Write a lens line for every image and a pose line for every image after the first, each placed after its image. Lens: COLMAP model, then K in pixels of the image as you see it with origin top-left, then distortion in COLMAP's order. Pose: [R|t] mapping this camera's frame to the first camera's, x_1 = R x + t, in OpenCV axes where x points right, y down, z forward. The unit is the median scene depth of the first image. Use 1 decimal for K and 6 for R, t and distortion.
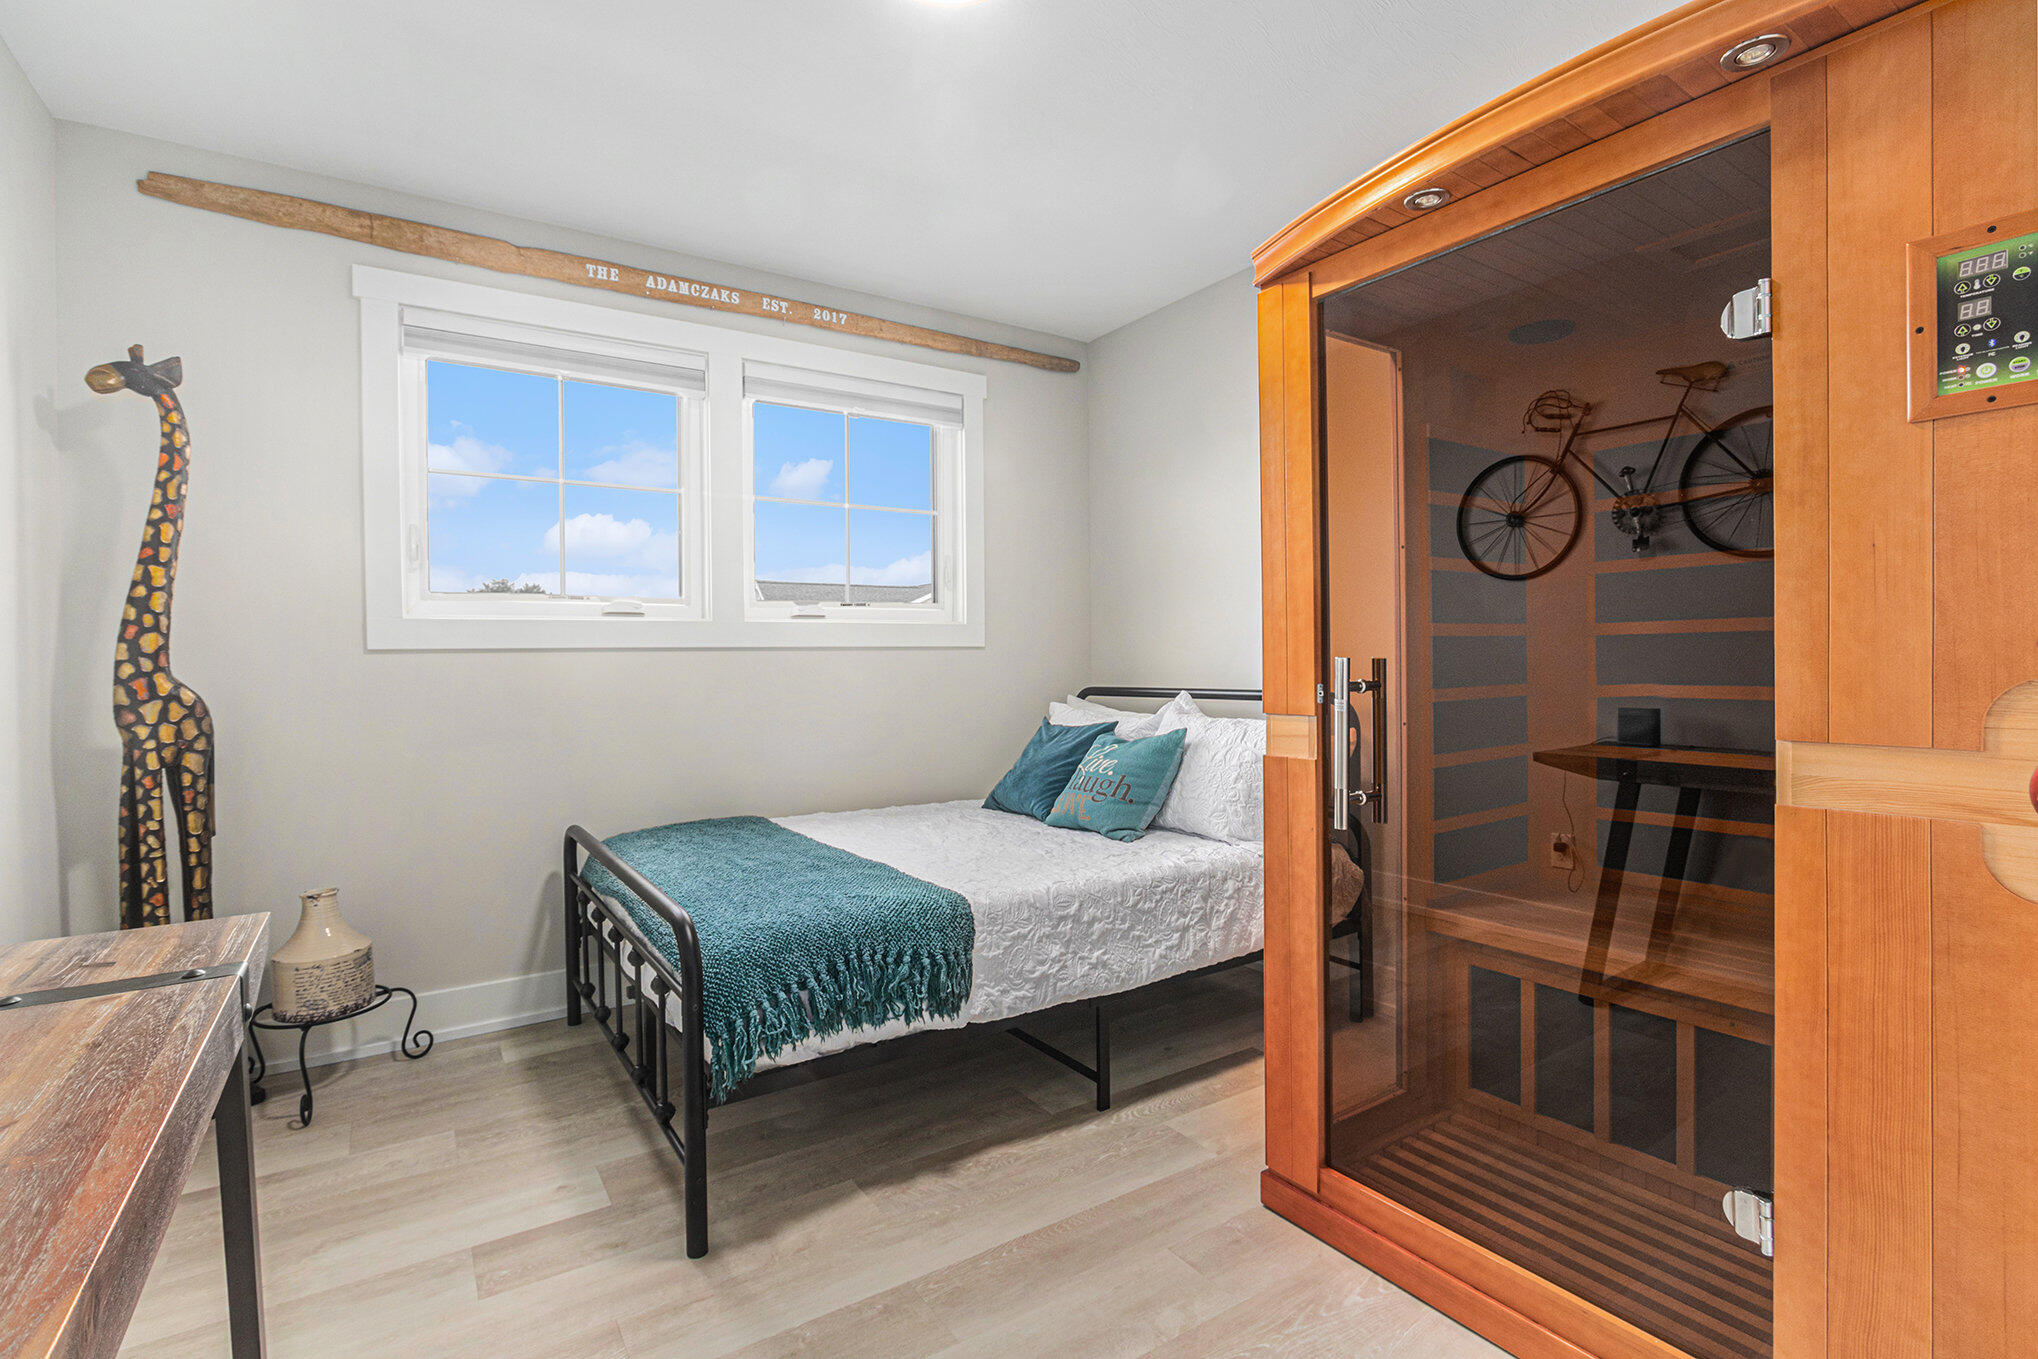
lens RADIAL K [[944.2, 0, 1019.5], [0, 944.2, 675.1], [0, 0, 1]] dist [-0.009925, 0.002123]
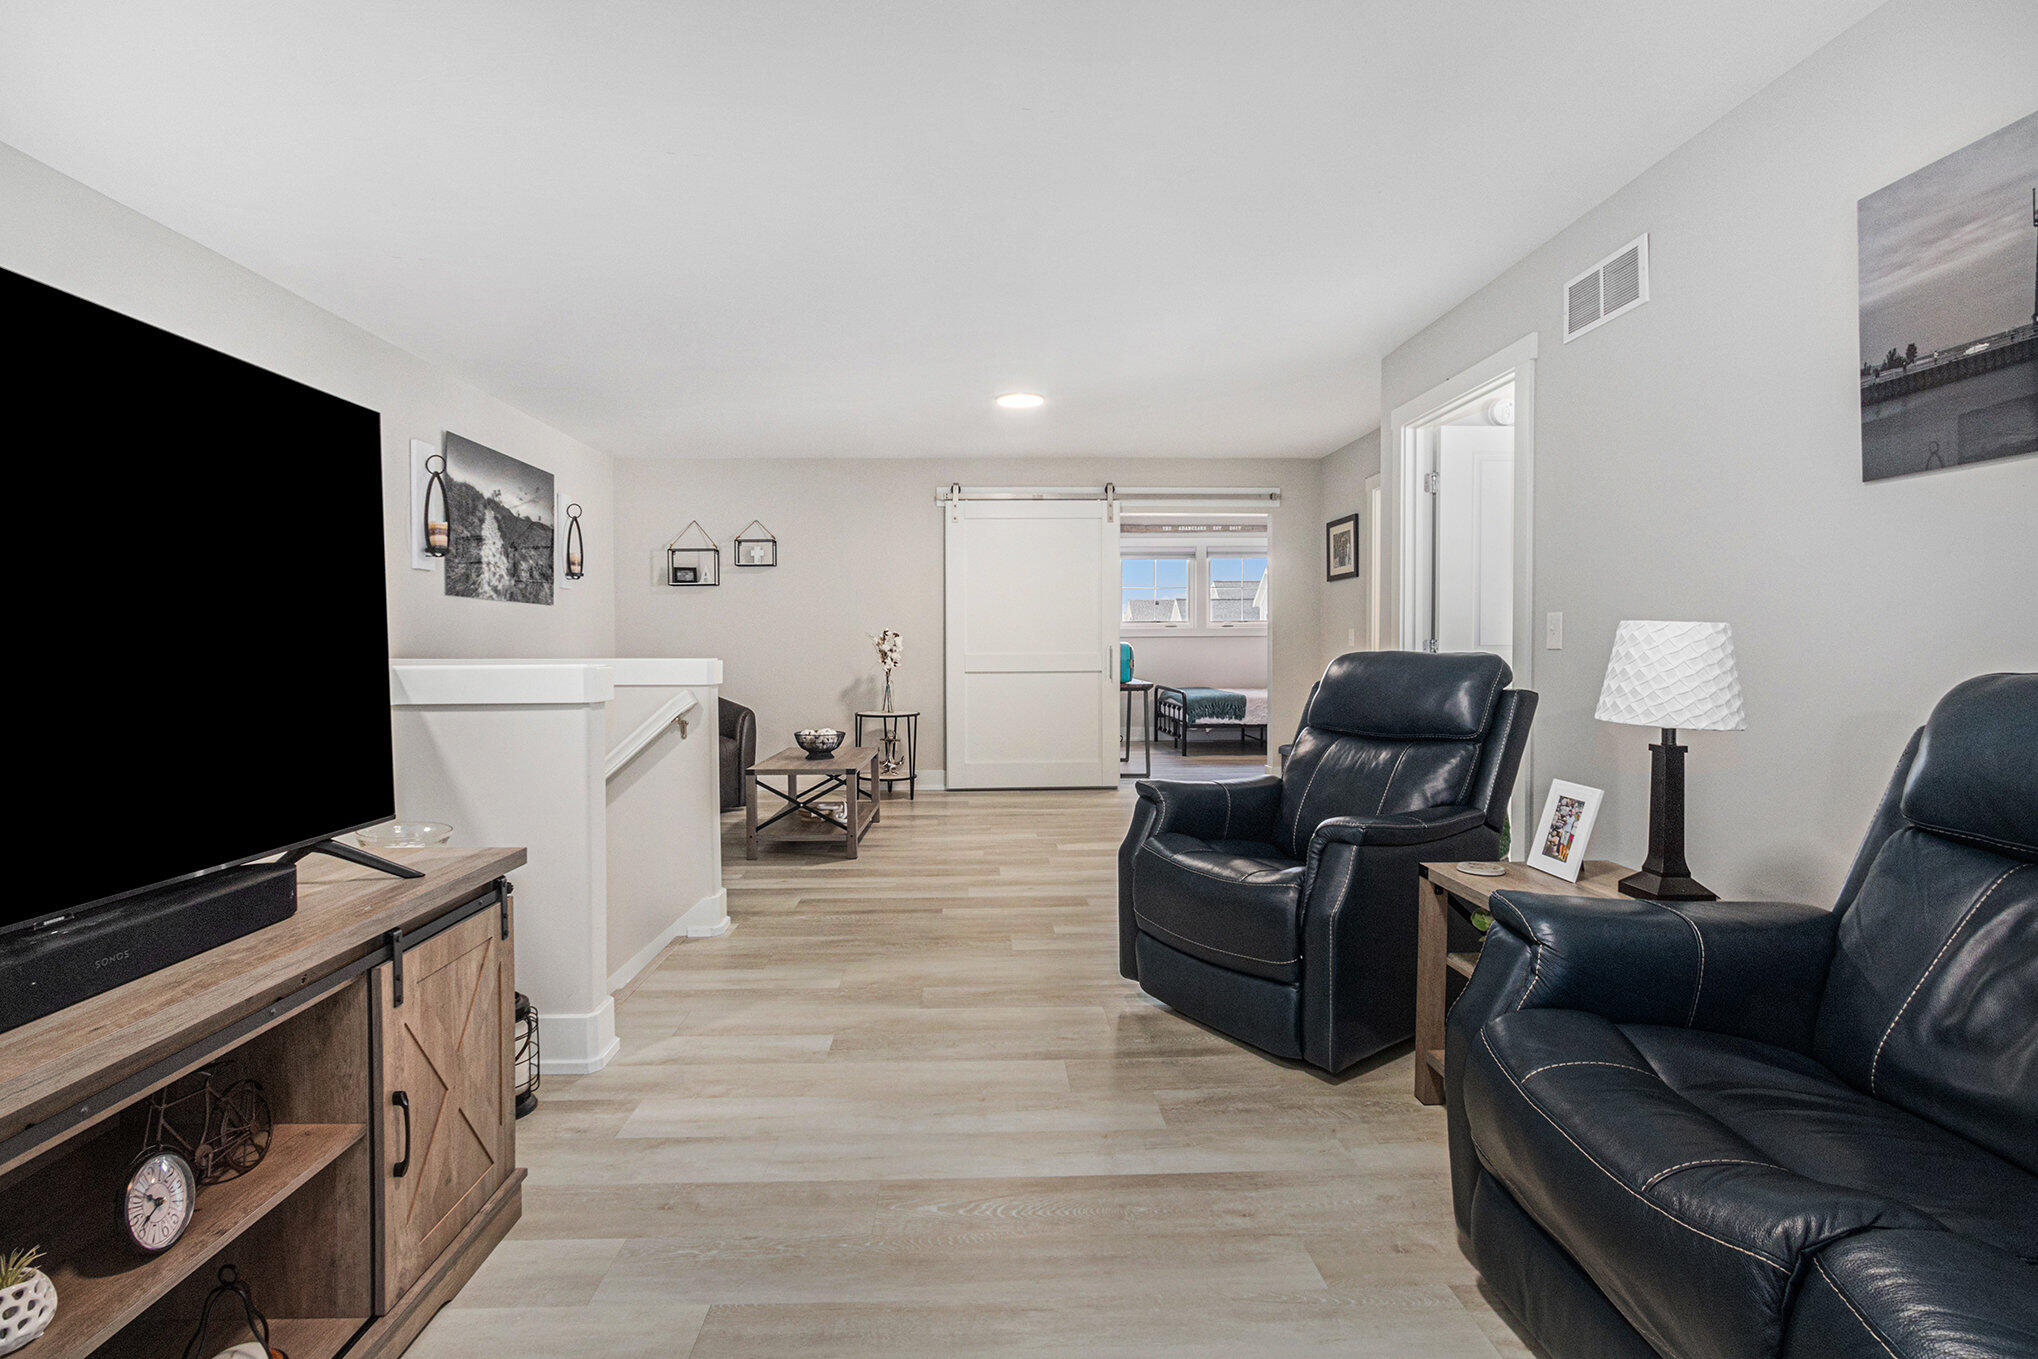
lens RADIAL K [[944.2, 0, 1018.9], [0, 944.2, 668.6], [0, 0, 1]] dist [-0.009925, 0.002123]
pose [[0.854684, 0.019207, -0.518793, 1.446768], [-0.012258, 0.999783, 0.016820, 0.055210], [0.519004, -0.008016, 0.854734, -3.612111]]
